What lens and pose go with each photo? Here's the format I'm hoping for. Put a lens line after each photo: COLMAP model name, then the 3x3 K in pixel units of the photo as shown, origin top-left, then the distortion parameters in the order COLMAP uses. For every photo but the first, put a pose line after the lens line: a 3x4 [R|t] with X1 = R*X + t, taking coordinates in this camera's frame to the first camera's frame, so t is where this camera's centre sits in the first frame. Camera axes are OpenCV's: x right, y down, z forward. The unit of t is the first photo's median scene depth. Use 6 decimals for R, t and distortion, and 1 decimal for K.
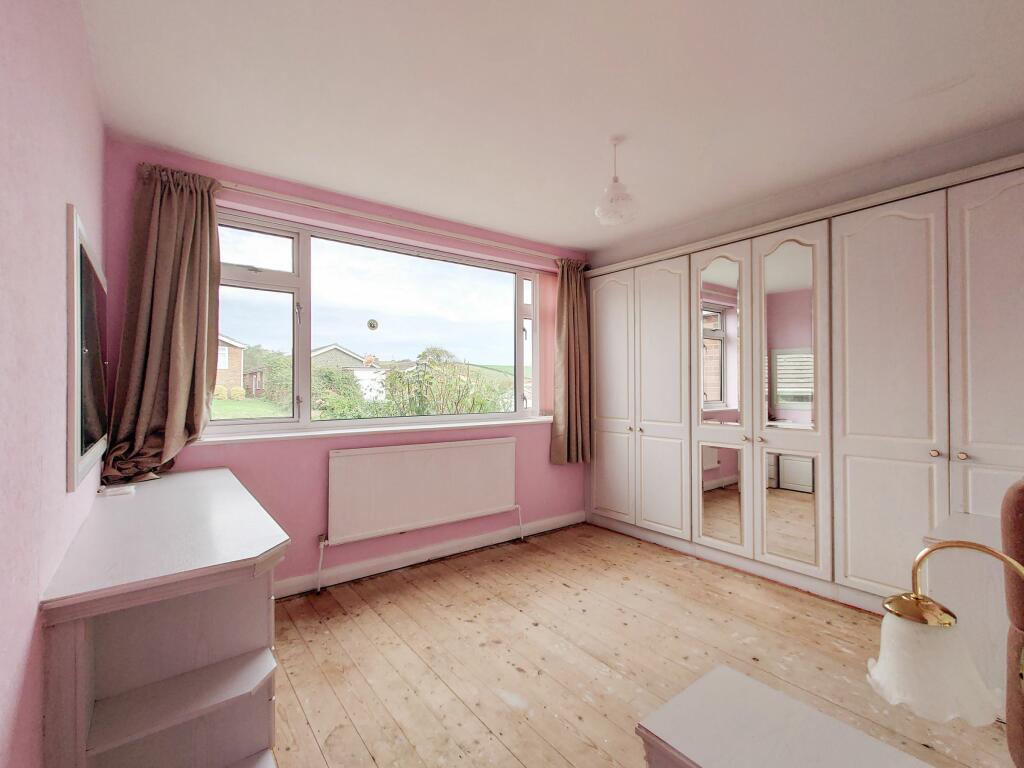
lens RADIAL K [[458.3, 0, 514.9], [0, 458.3, 379.8], [0, 0, 1]] dist [0.002250, -0.000223]
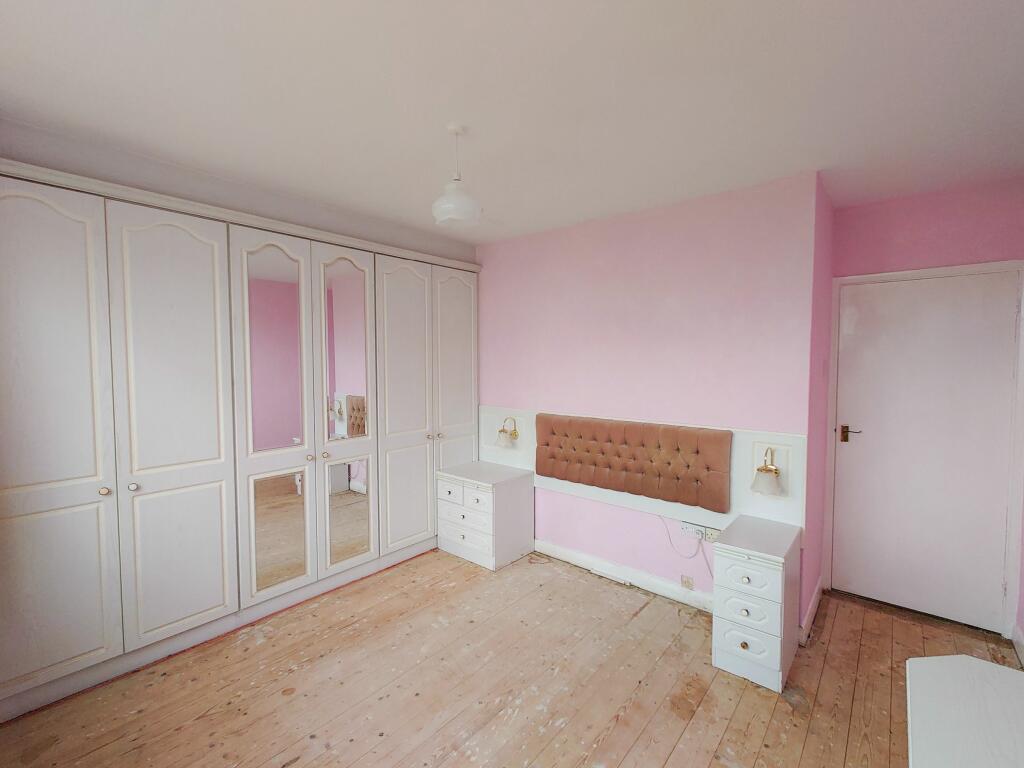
lens RADIAL K [[458.3, 0, 514.9], [0, 458.3, 379.8], [0, 0, 1]] dist [0.002250, -0.000223]
pose [[-0.213854, -0.046197, 0.975773, -0.467629], [-0.022102, 0.998854, 0.042446, -0.075403], [-0.976616, -0.012489, -0.214630, 0.774181]]
